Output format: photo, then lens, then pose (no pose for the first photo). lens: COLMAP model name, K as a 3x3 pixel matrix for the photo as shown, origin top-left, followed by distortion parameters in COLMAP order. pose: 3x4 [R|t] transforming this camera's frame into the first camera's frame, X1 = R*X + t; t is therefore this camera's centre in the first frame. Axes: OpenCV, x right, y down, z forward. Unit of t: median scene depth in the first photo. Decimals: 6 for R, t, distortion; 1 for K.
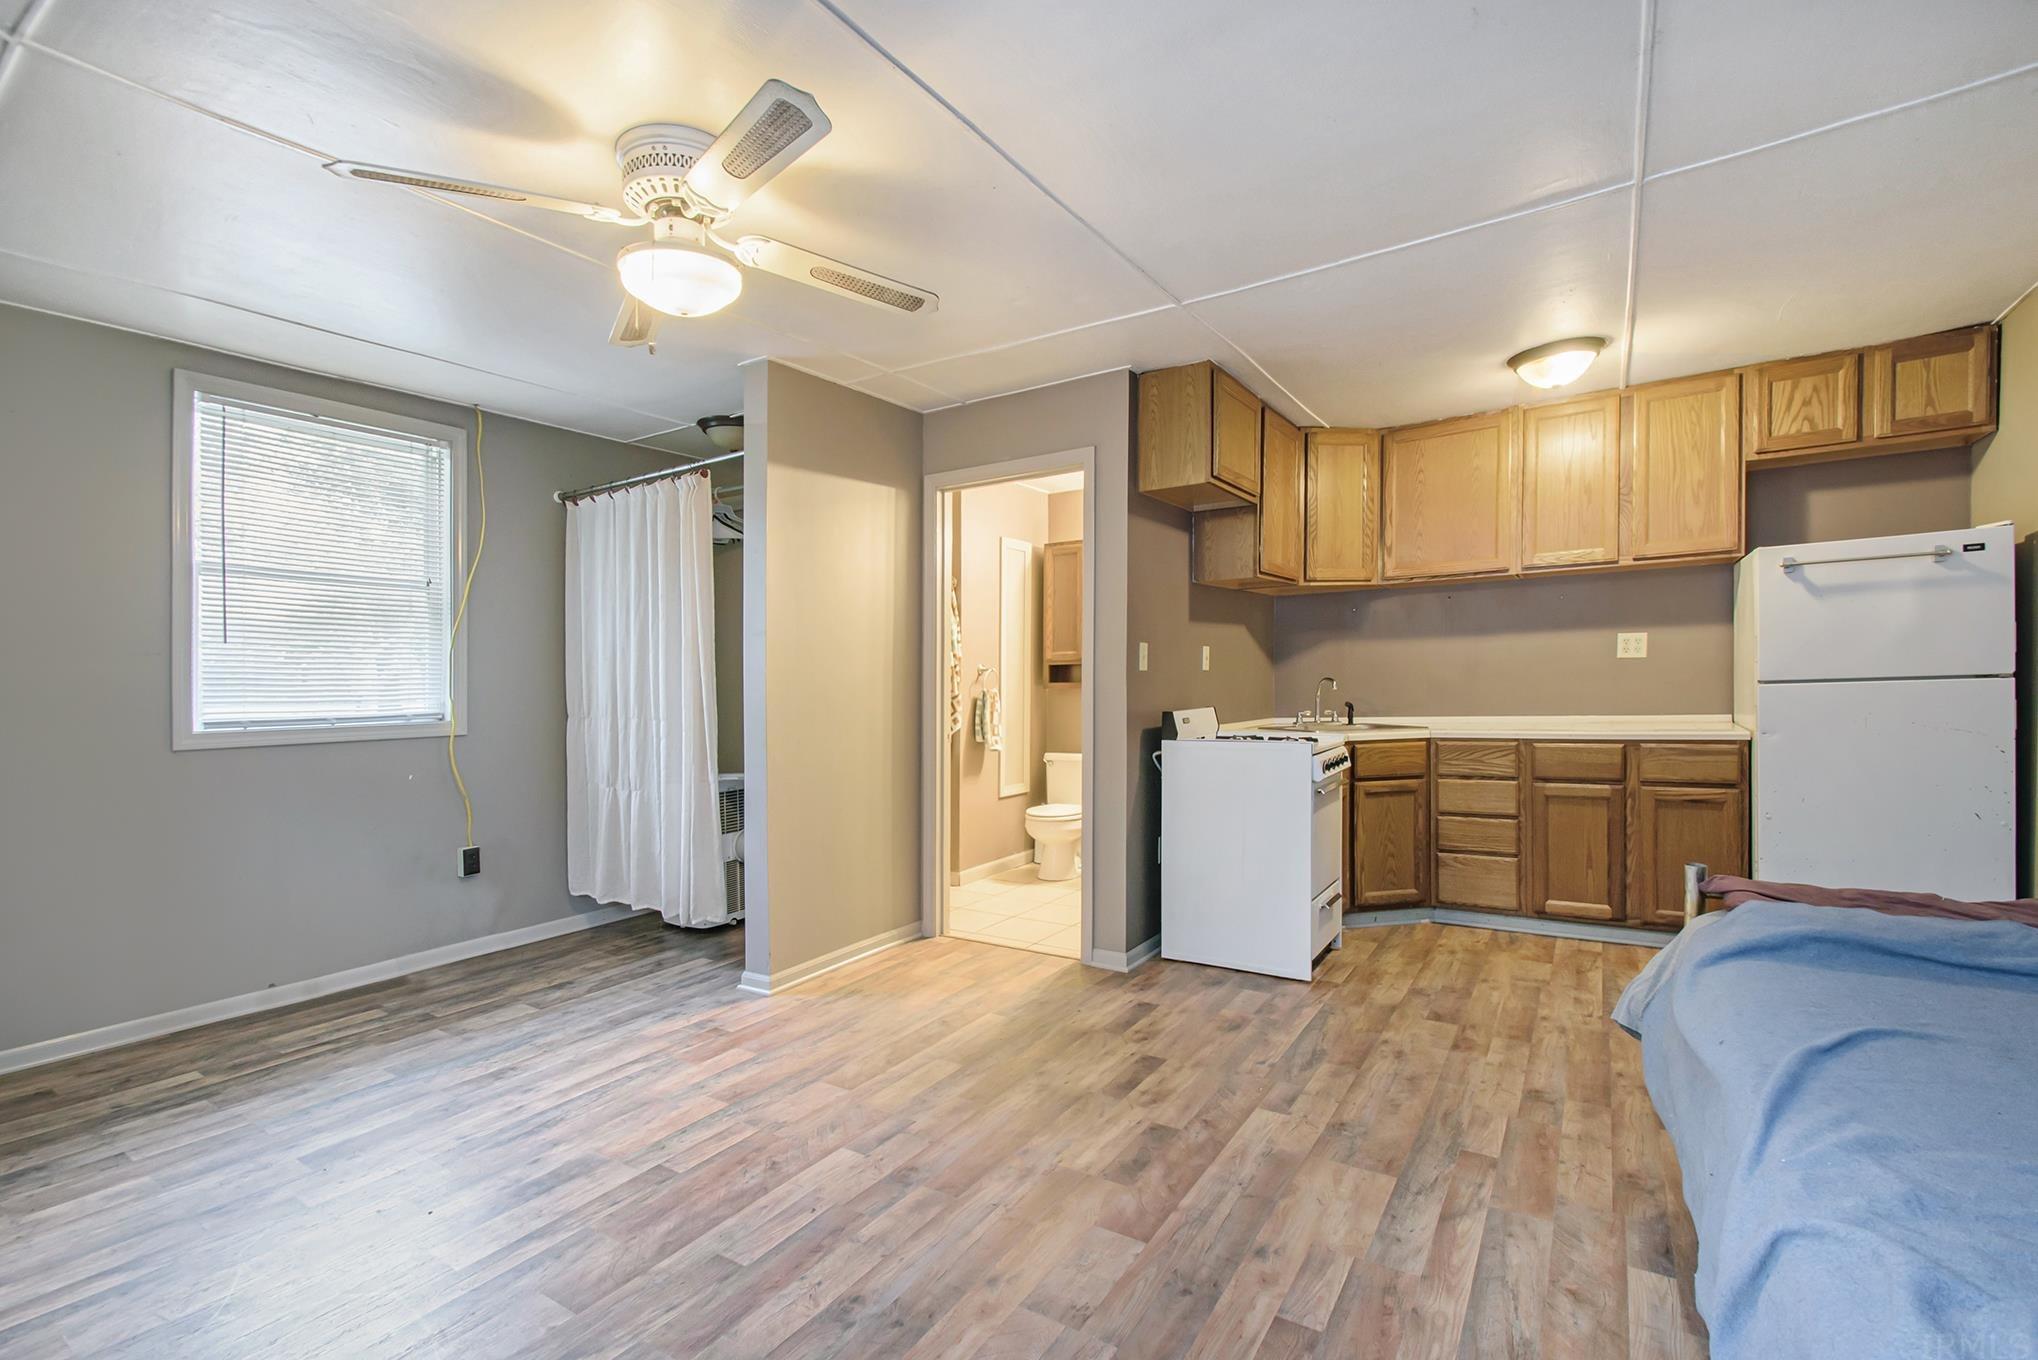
lens RADIAL K [[917.7, 0, 1006.7], [0, 917.7, 700.3], [0, 0, 1]] dist [0.014296, -0.022359]
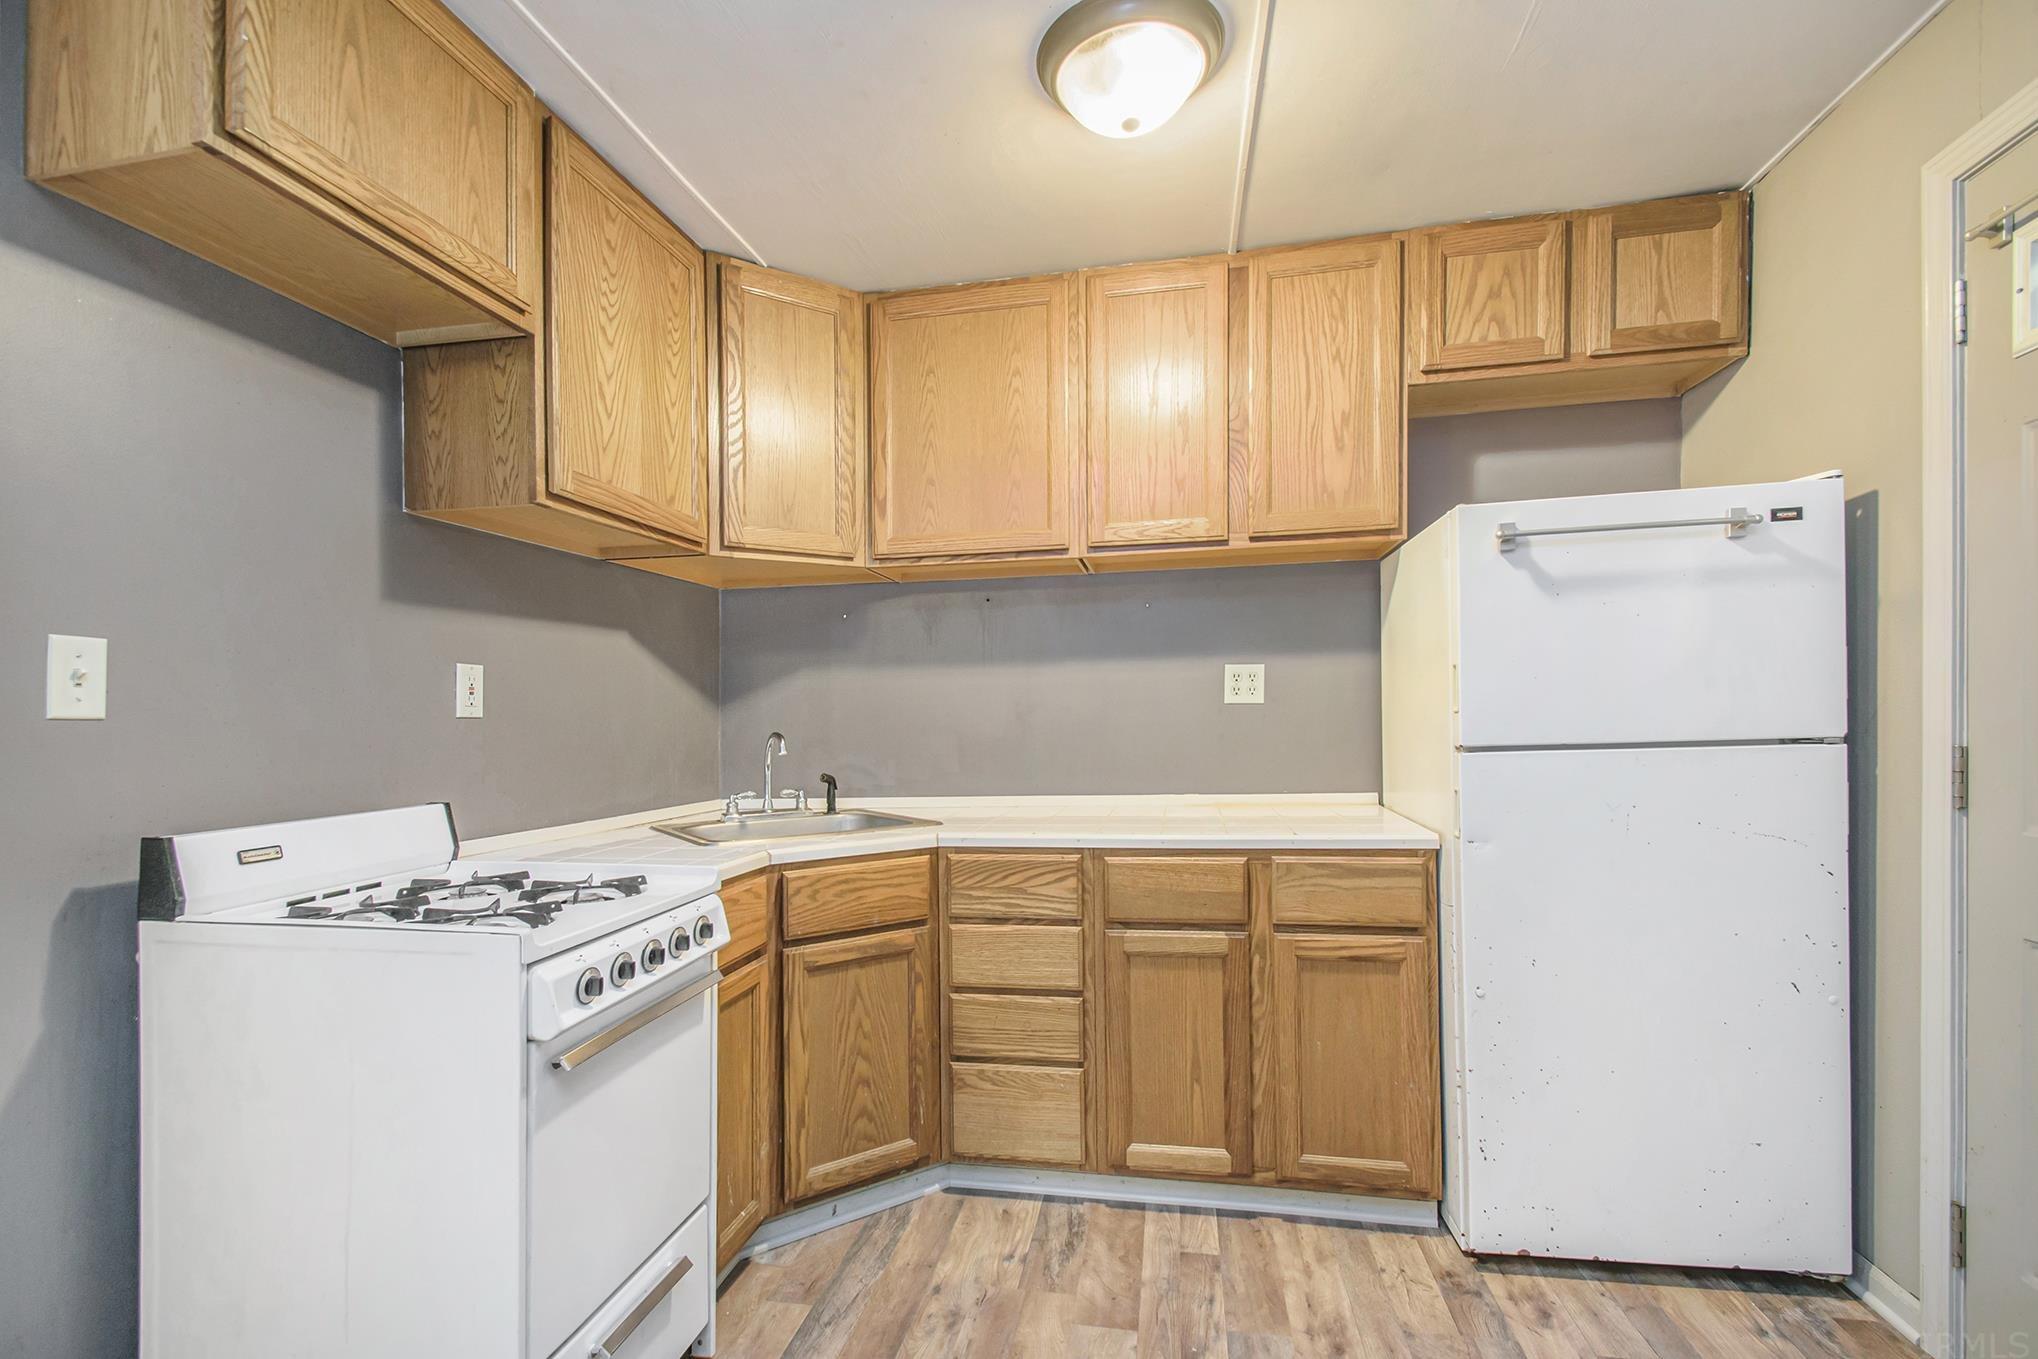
lens RADIAL K [[917.7, 0, 1006.7], [0, 917.7, 699.8], [0, 0, 1]] dist [0.014296, -0.022359]
pose [[0.926260, 0.015671, 0.376559, 0.319897], [0.002141, 0.998900, -0.046839, -0.021617], [-0.376879, 0.044192, 0.925208, 0.526685]]
